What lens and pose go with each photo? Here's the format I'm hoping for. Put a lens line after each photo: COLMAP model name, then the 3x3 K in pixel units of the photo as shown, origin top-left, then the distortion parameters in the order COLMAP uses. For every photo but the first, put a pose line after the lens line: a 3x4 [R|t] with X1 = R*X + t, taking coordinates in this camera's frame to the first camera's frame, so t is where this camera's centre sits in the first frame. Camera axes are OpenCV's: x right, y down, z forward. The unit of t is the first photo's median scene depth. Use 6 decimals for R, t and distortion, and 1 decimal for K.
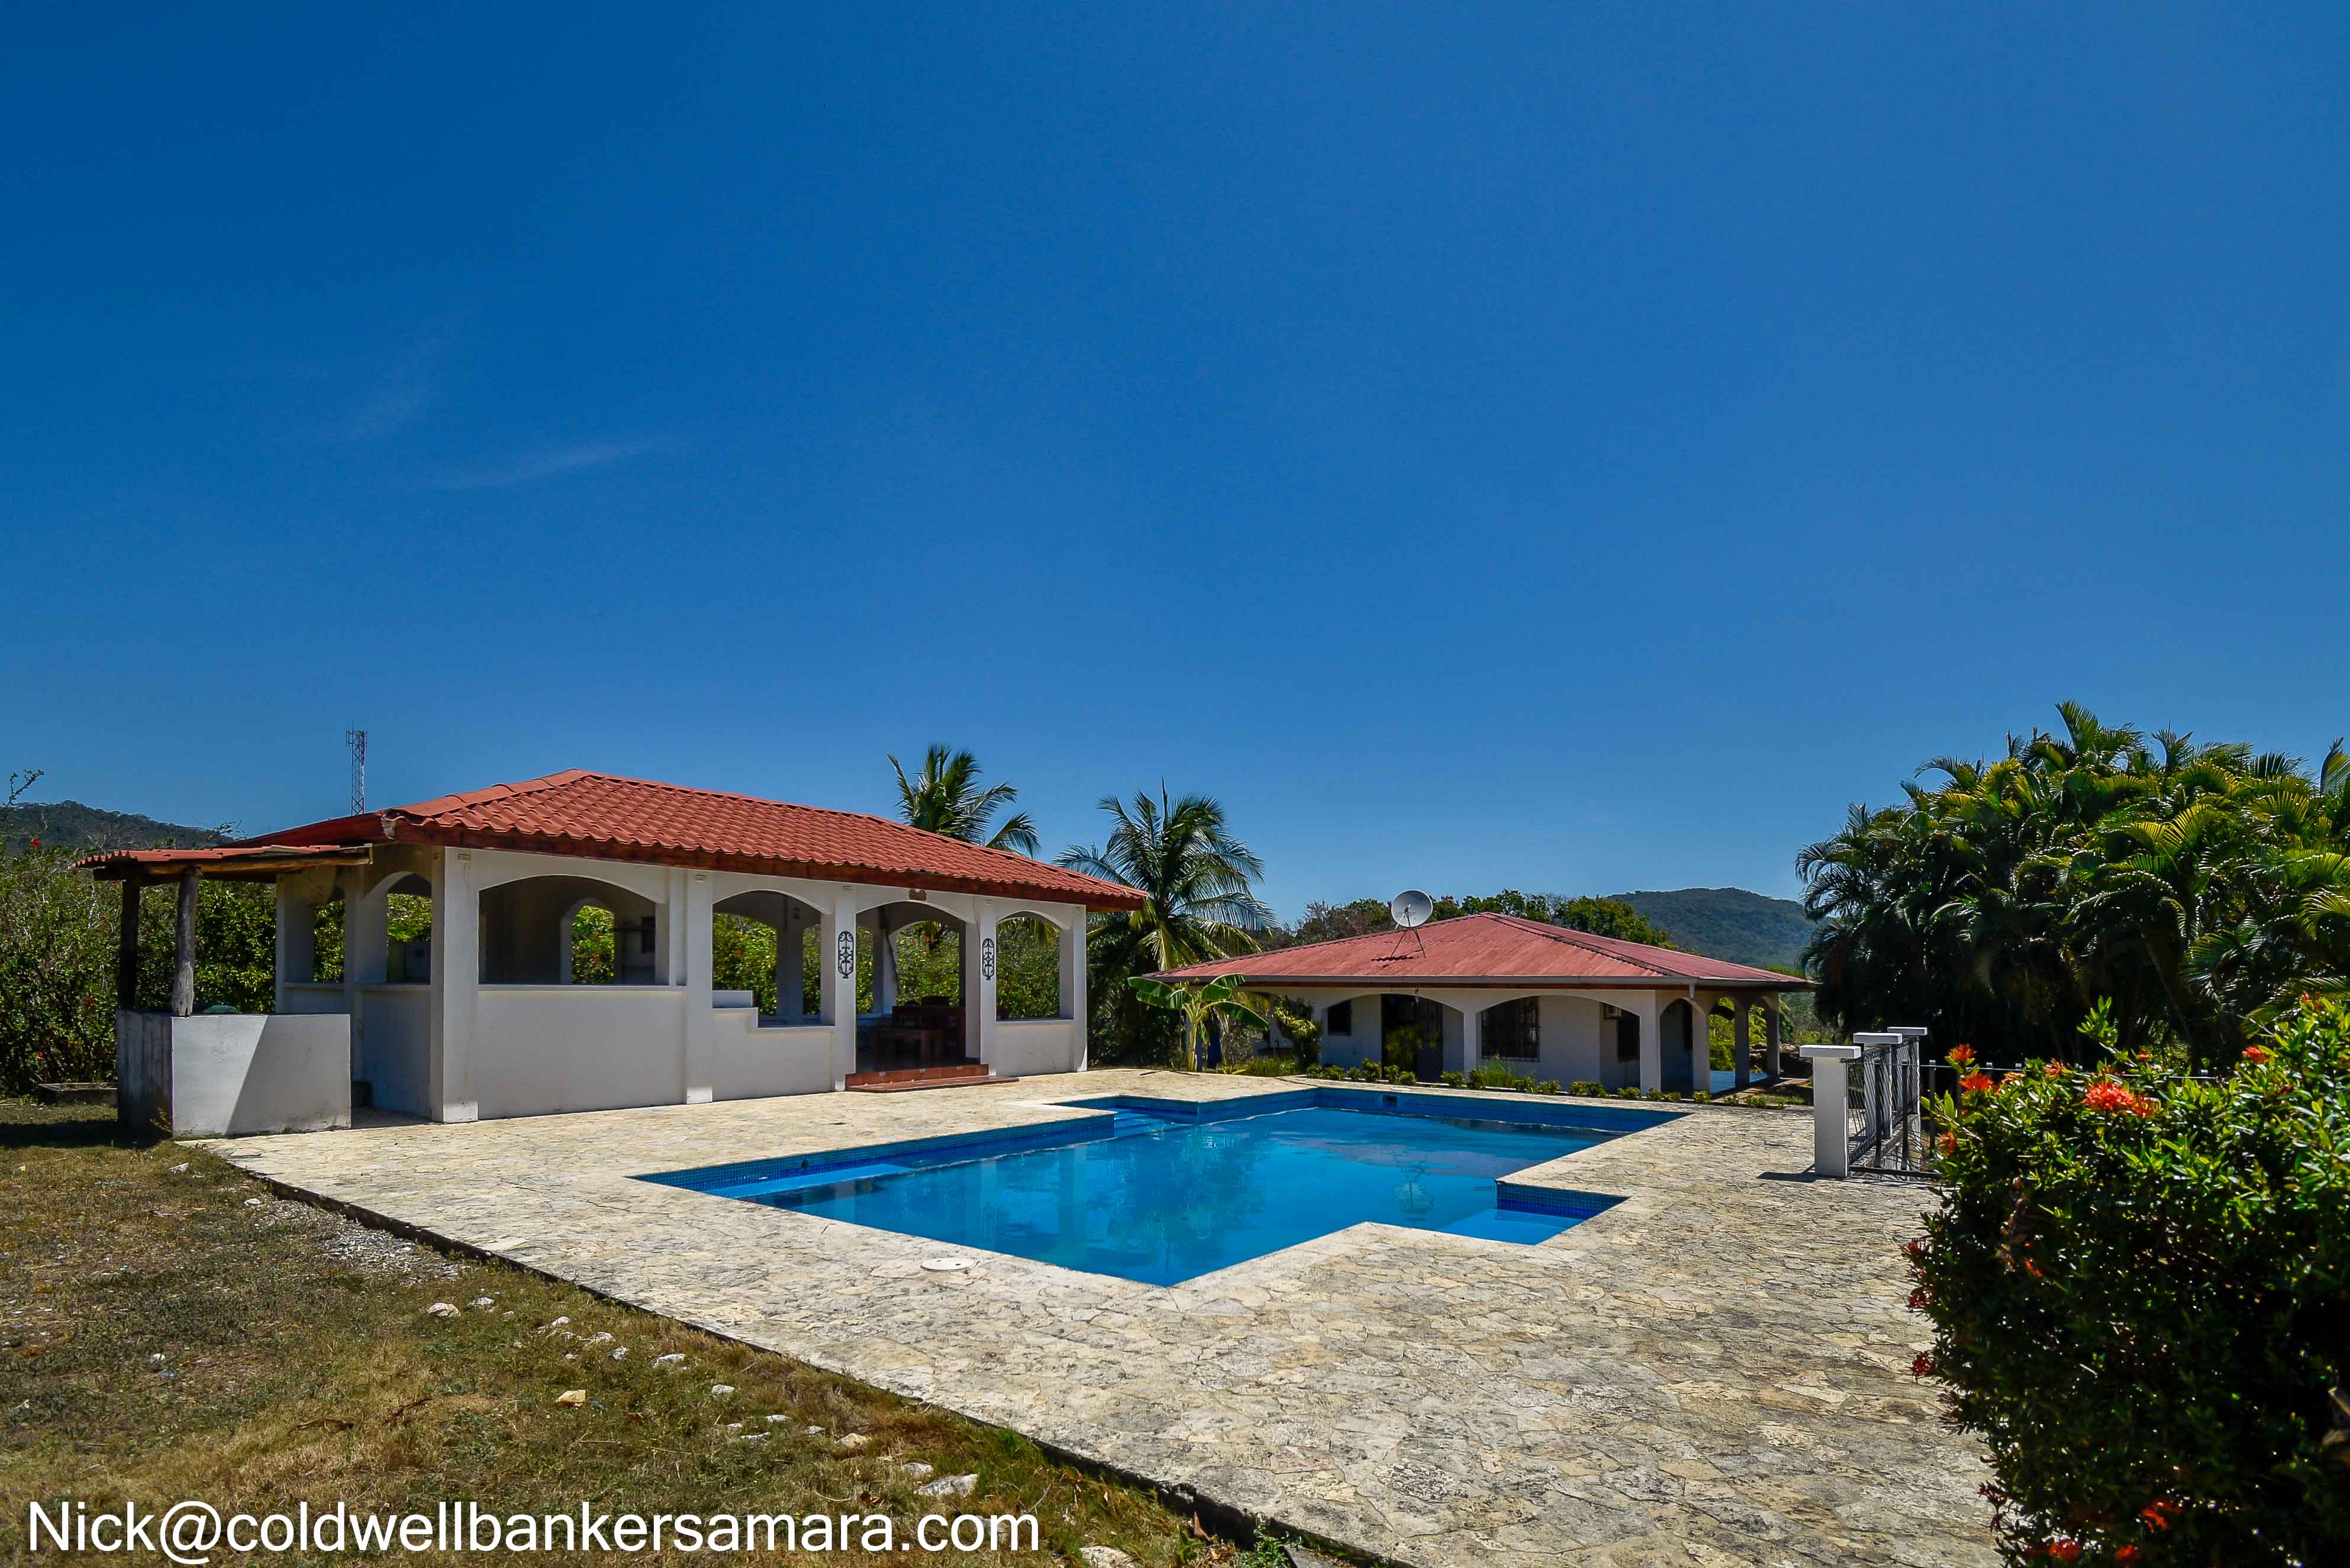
lens RADIAL K [[1086.1, 0, 1158.2], [0, 1086.1, 795.0], [0, 0, 1]] dist [0.026127, -0.023984]
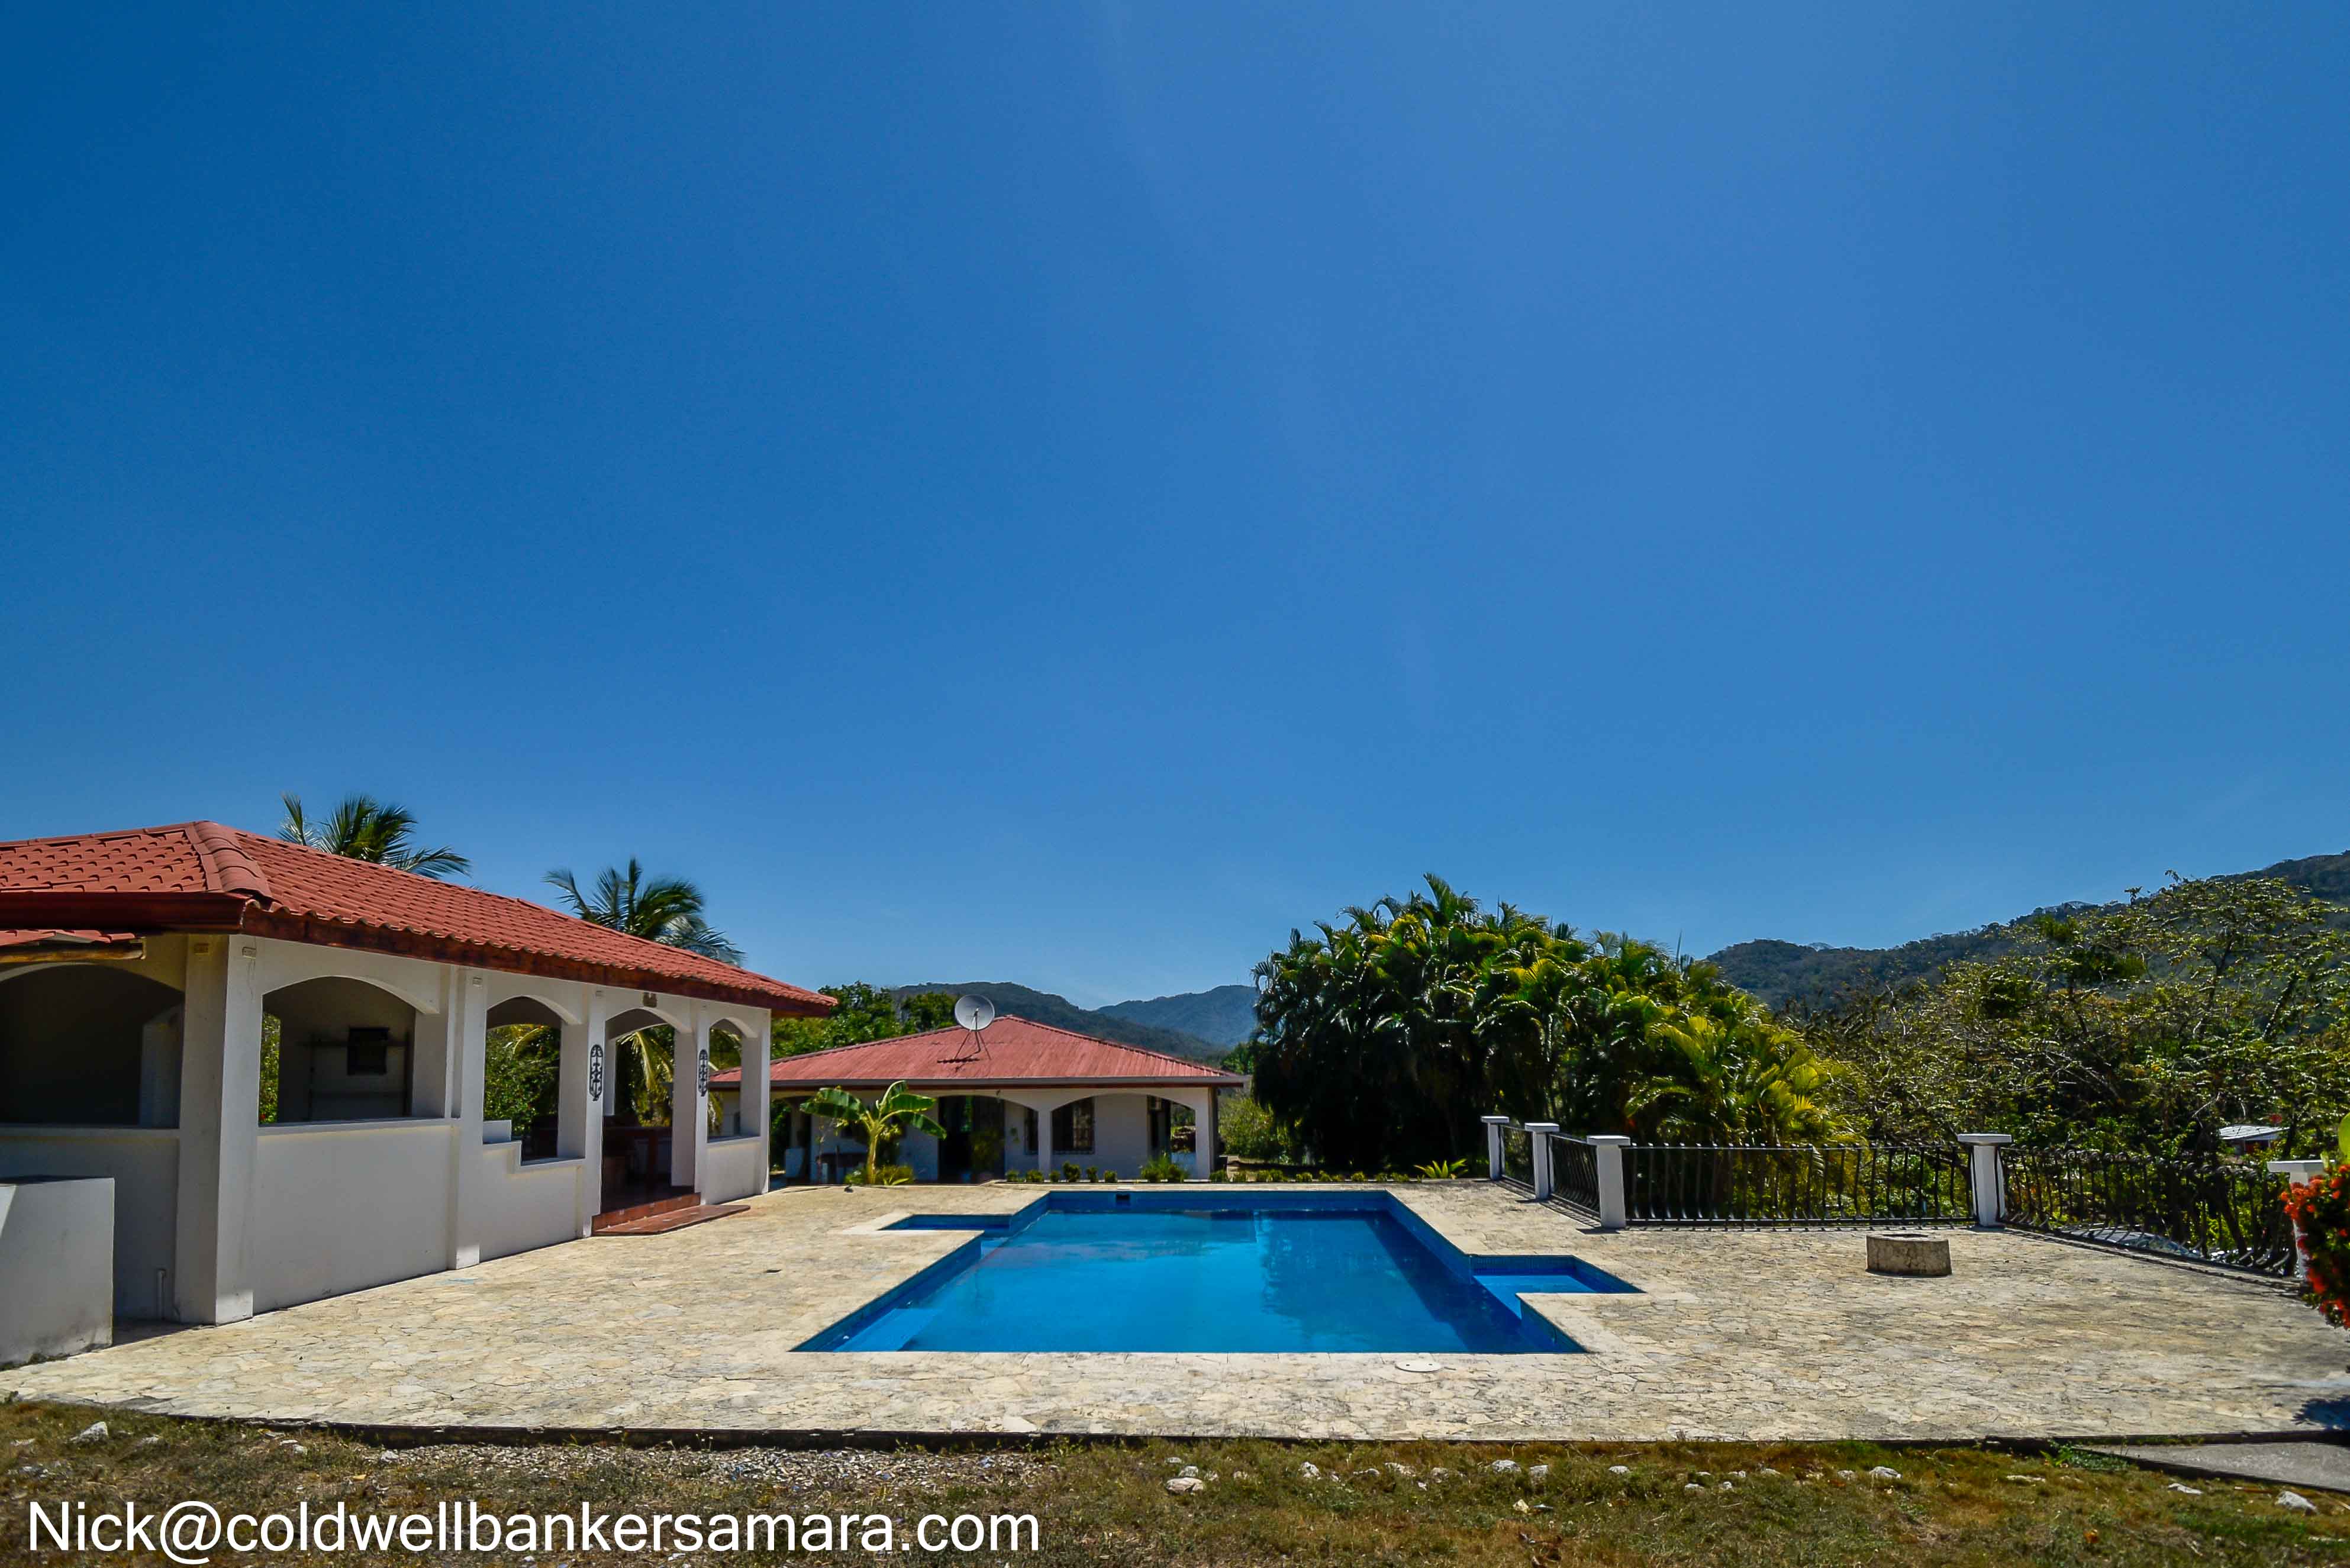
lens RADIAL K [[1086.1, 0, 1158.2], [0, 1086.1, 795.0], [0, 0, 1]] dist [0.026127, -0.023984]
pose [[0.828579, 0.126786, 0.545328, -0.439208], [-0.083304, 0.991098, -0.103853, -0.017301], [-0.553641, 0.040622, 0.831764, 0.036571]]
